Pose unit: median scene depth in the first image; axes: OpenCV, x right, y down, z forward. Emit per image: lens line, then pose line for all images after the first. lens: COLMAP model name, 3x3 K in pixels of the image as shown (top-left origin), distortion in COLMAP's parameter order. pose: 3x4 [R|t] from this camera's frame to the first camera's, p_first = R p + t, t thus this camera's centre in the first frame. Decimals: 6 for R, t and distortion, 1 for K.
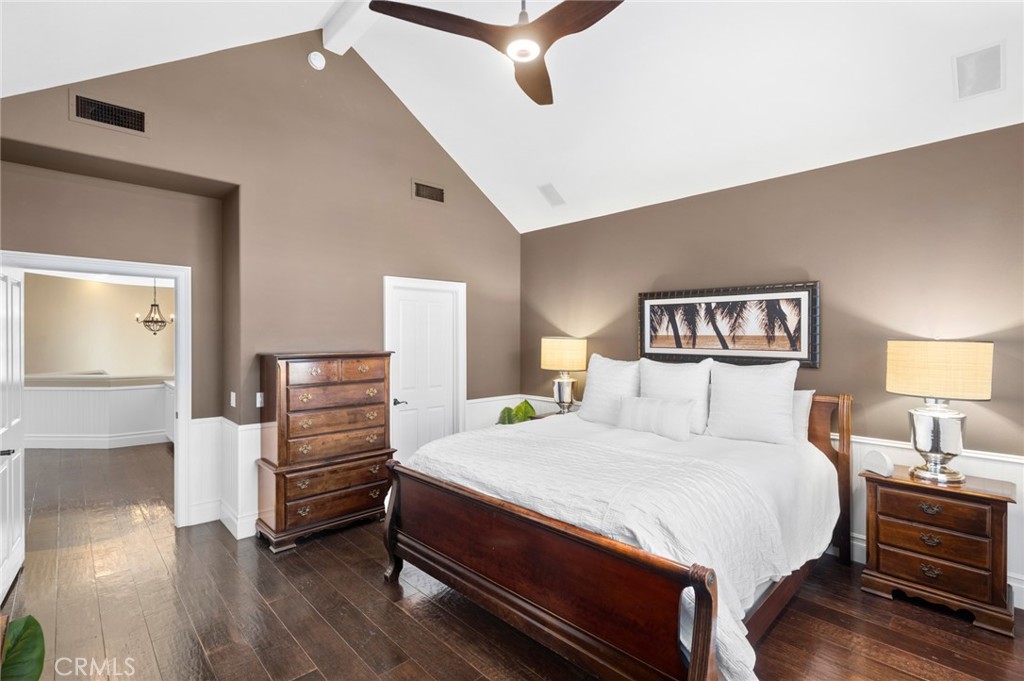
lens RADIAL K [[463.4, 0, 512.0], [0, 463.4, 340.5], [0, 0, 1]] dist [0.001577, 0.000109]
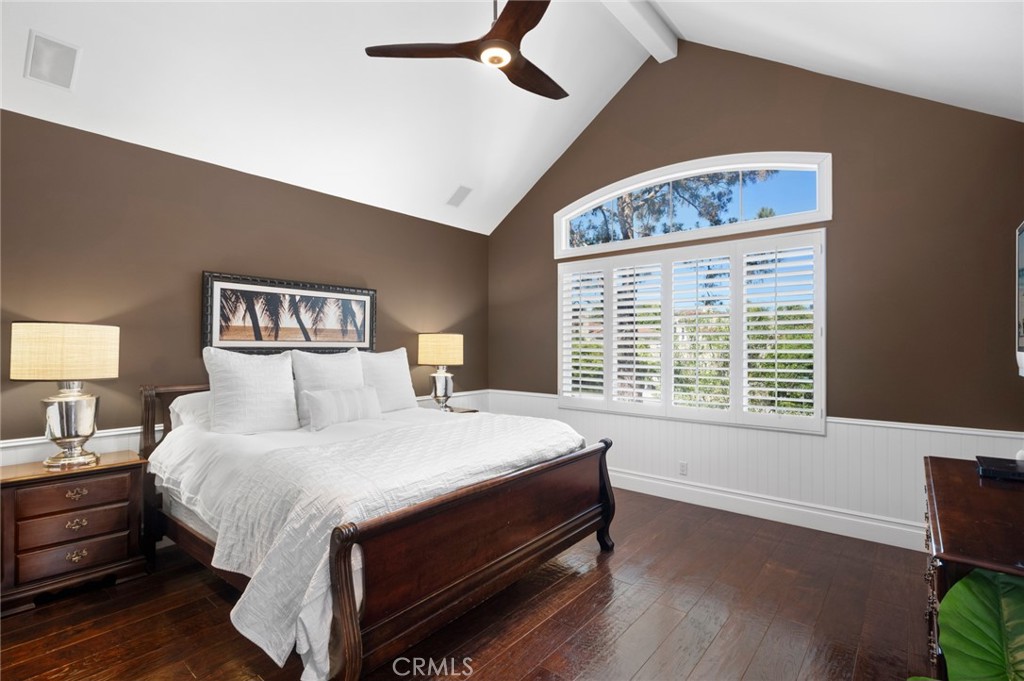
lens RADIAL K [[482.2, 0, 513.7], [0, 482.2, 341.1], [0, 0, 1]] dist [0.001858, -0.000241]
pose [[-0.104951, -0.023650, 0.994196, -0.651187], [-0.023194, 0.999503, 0.021327, -0.014957], [-0.994207, -0.020821, -0.105448, 0.624519]]
